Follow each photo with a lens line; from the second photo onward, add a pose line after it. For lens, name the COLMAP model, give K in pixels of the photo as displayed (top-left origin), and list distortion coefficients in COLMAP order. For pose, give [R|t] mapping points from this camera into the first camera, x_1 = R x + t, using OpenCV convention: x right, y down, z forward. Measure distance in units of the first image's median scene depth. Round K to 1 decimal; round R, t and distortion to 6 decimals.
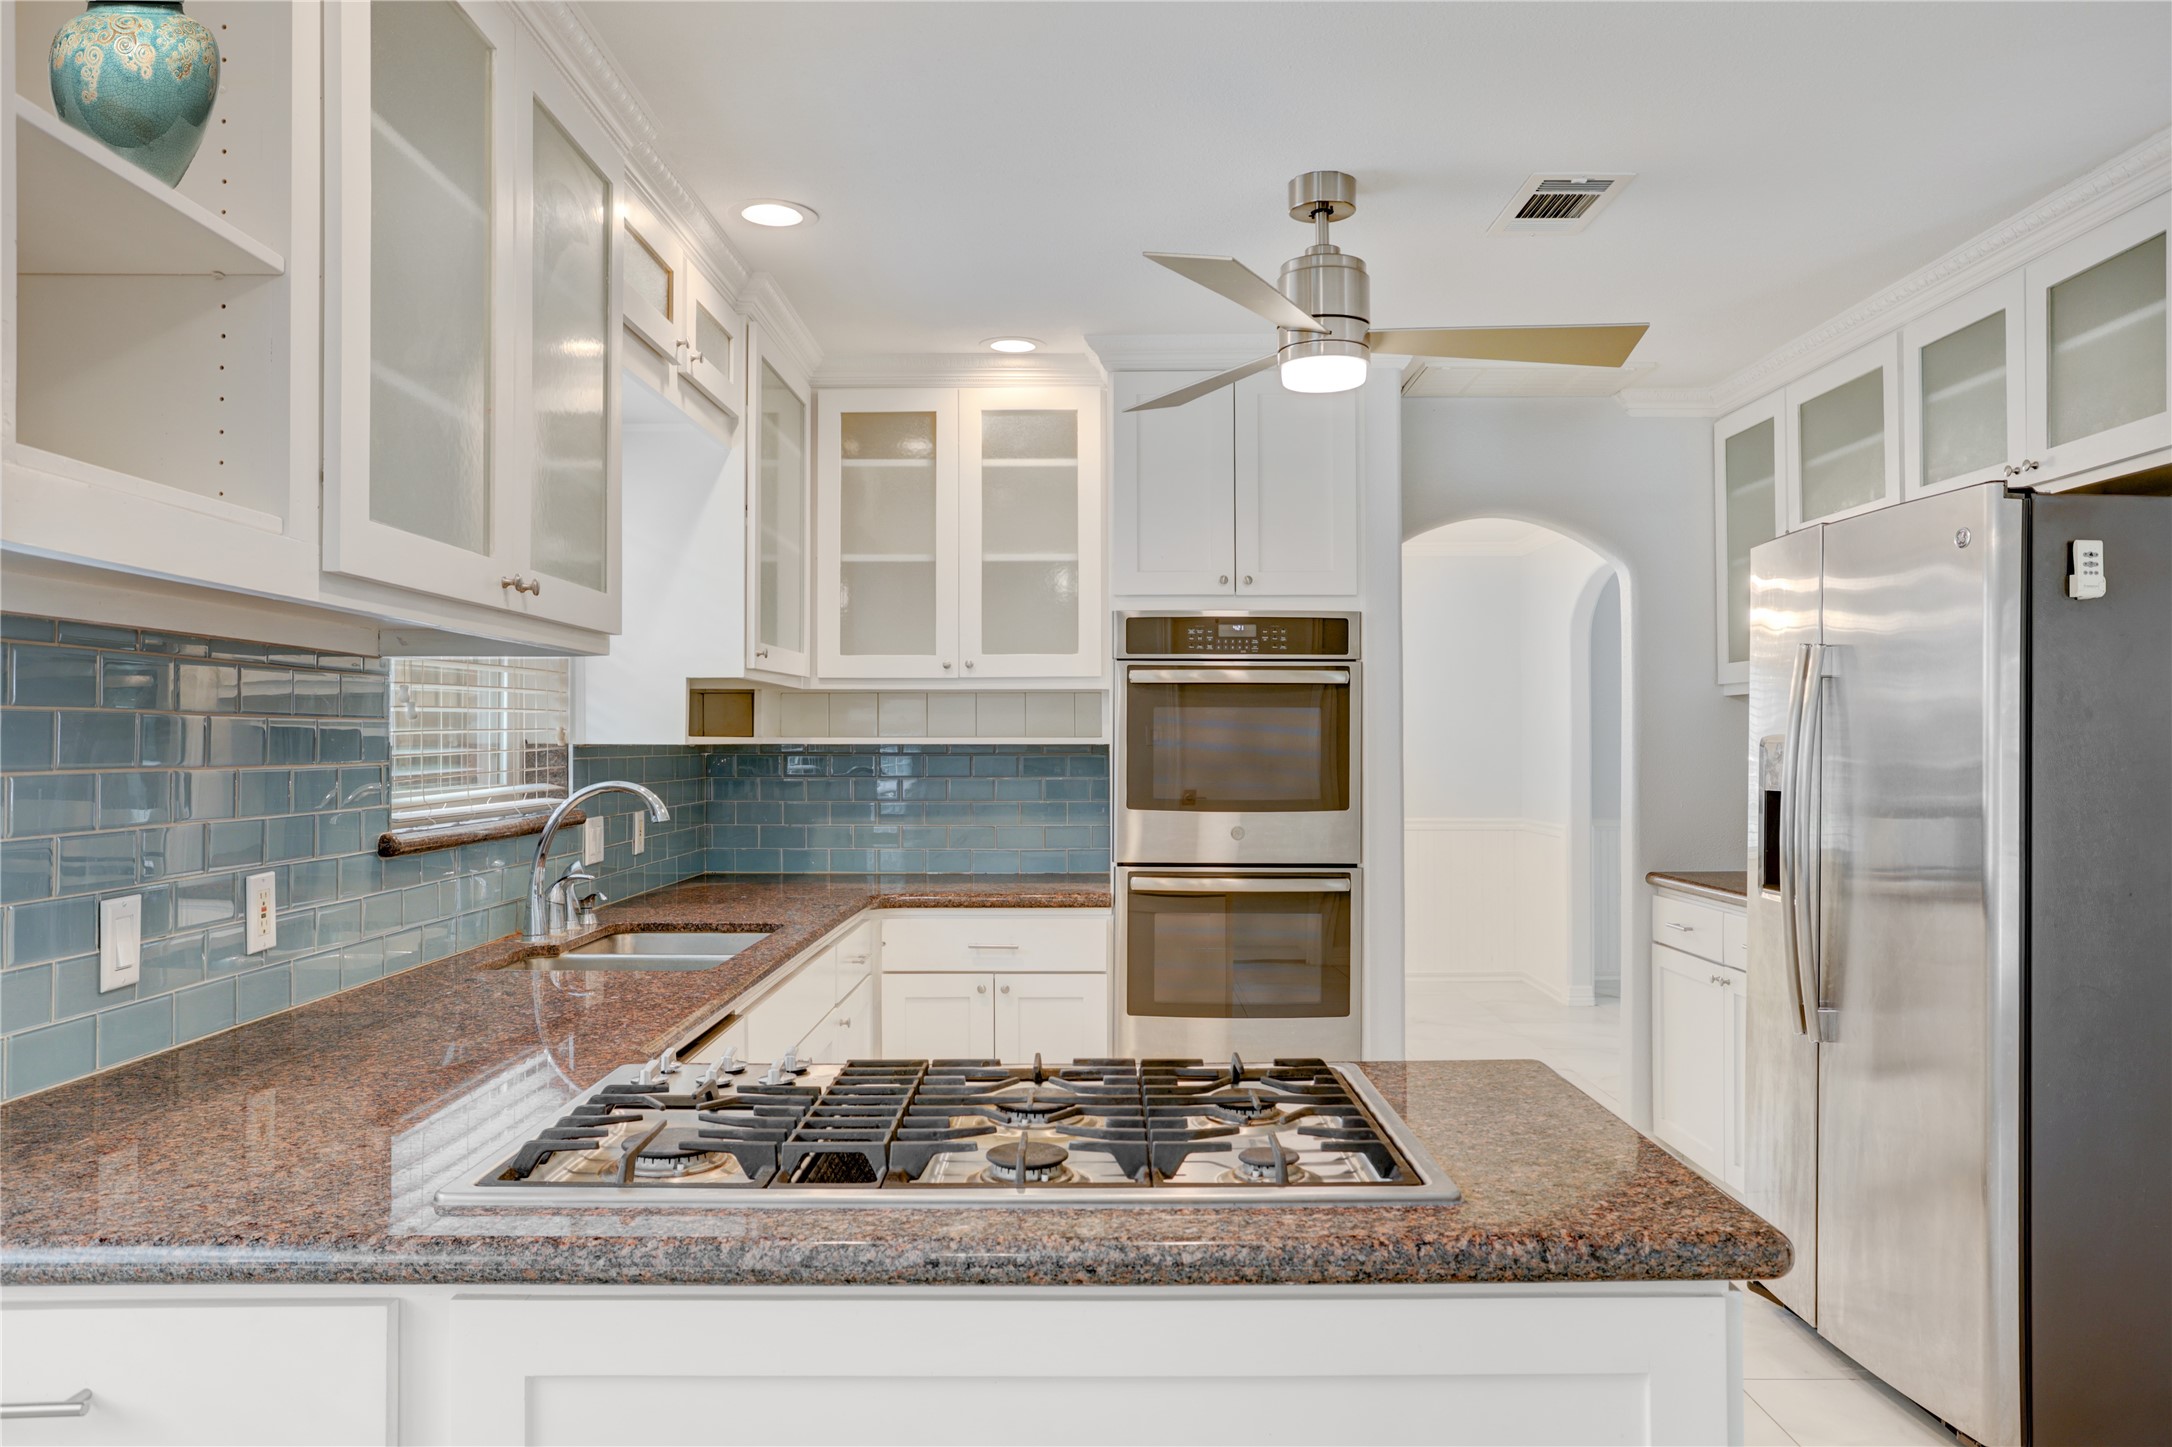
lens RADIAL K [[1585.3, 0, 1086.0], [0, 1585.3, 723.5], [0, 0, 1]] dist [-0.000490, -0.000062]
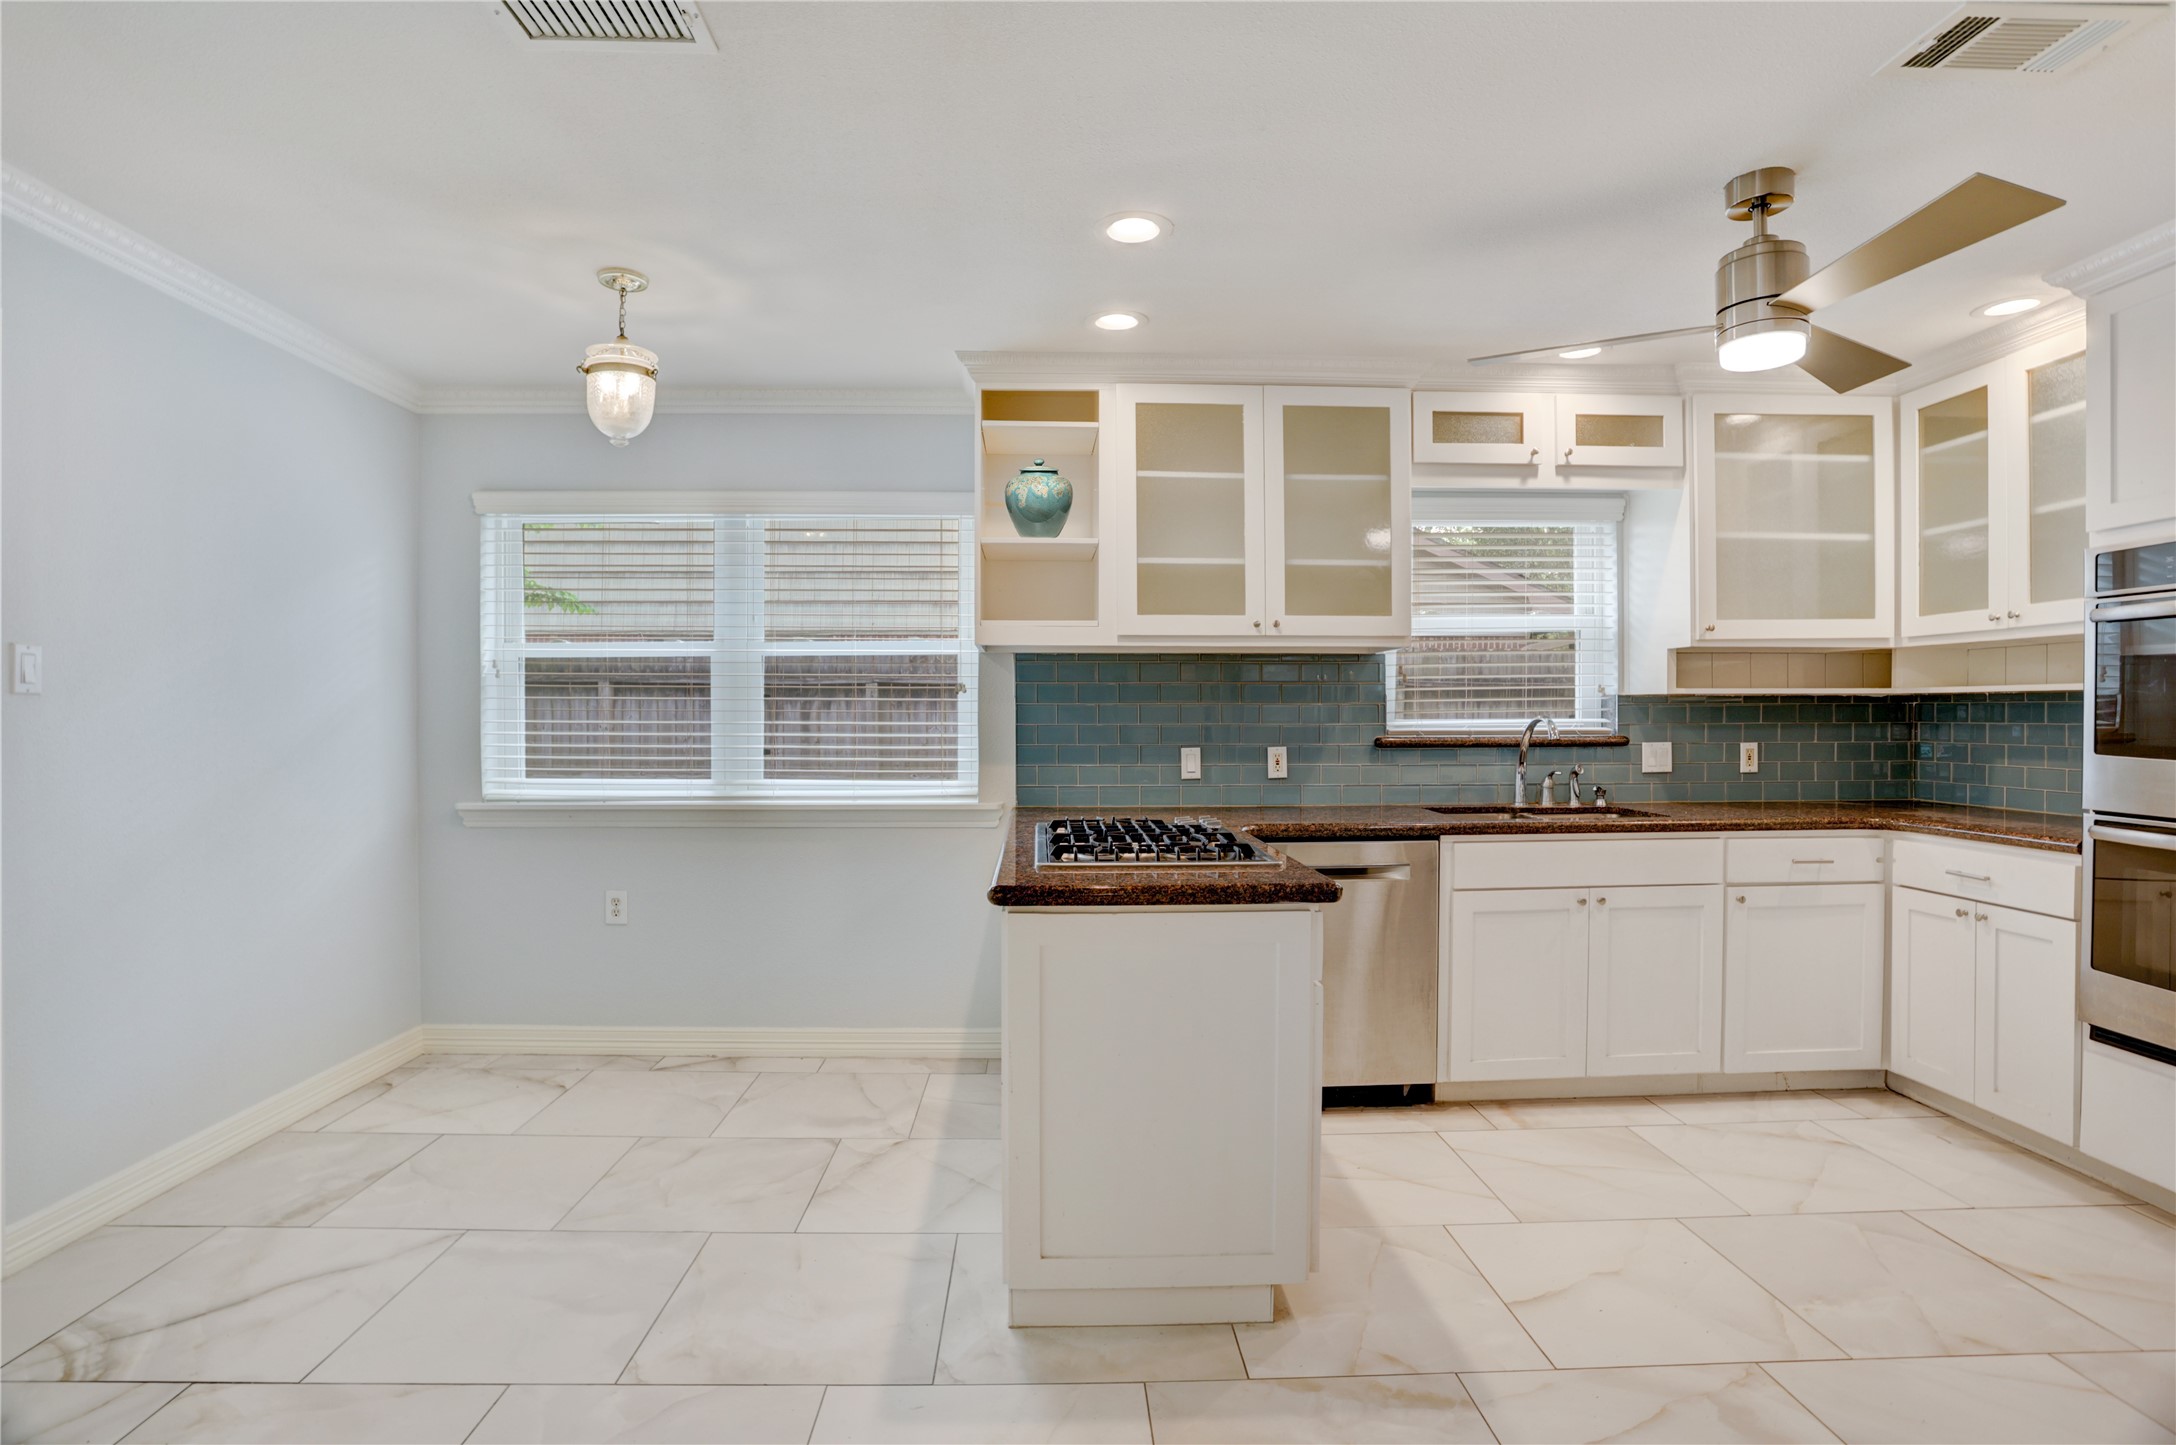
lens RADIAL K [[1209.0, 0, 1088.0], [0, 1209.0, 722.5], [0, 0, 1]] dist [-0.001059, -0.000245]
pose [[0.039641, 0.009459, -0.999169, 0.738182], [0.012714, 0.999869, 0.009970, 0.019286], [0.999133, -0.013098, 0.039515, 0.357890]]
